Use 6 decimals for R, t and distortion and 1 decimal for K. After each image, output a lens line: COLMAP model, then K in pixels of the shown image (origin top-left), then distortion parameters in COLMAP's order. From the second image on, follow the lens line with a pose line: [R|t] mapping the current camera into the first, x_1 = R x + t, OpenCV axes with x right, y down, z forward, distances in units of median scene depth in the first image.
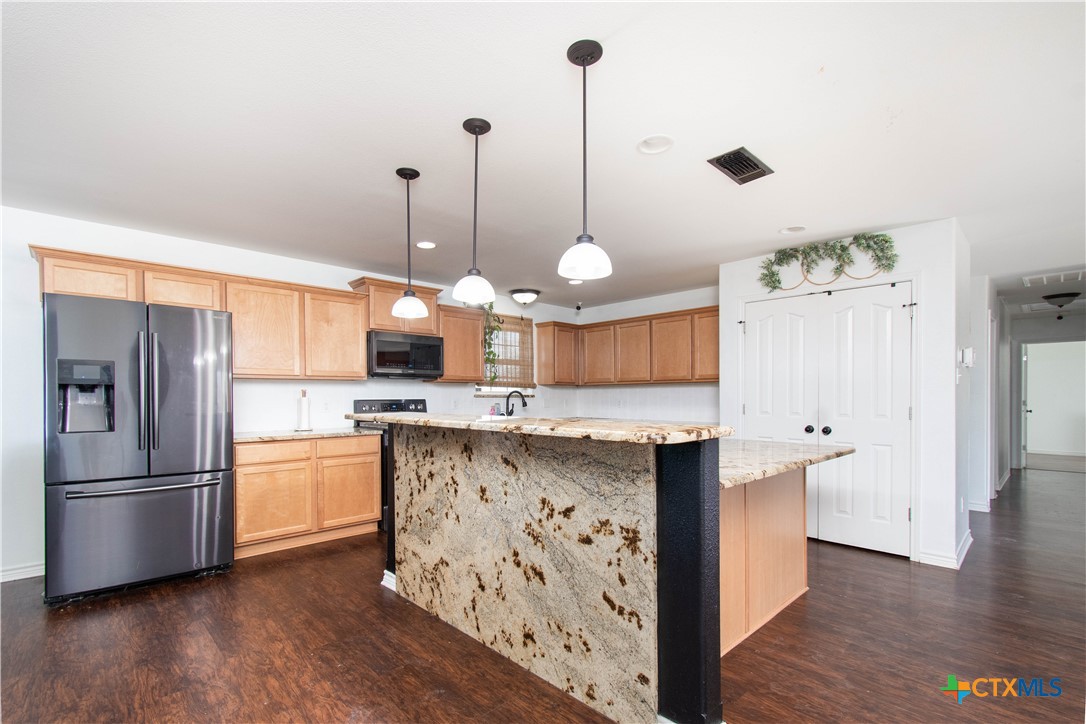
lens RADIAL K [[485.5, 0, 540.2], [0, 485.5, 399.7], [0, 0, 1]] dist [-0.000500, -0.000054]
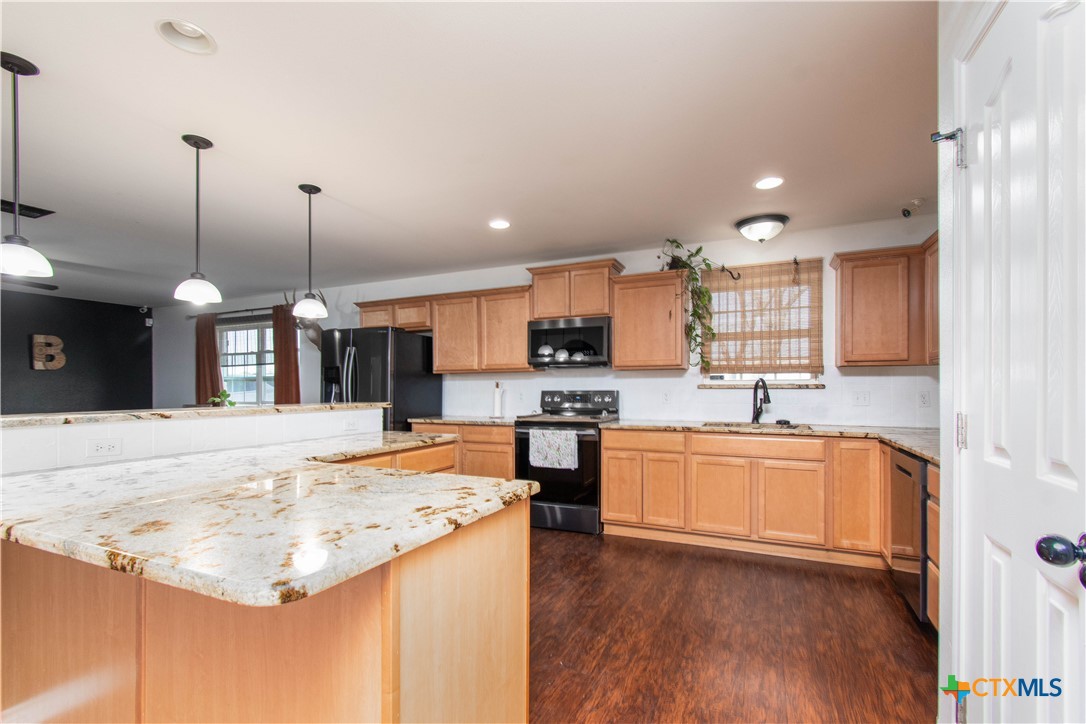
lens RADIAL K [[507.4, 0, 540.3], [0, 507.4, 394.0], [0, 0, 1]] dist [0.001193, 0.000133]
pose [[0.368767, 0.003838, -0.929514, 0.660743], [-0.008556, 0.999963, 0.000735, 0.006744], [0.929483, 0.007681, 0.368786, 0.668490]]
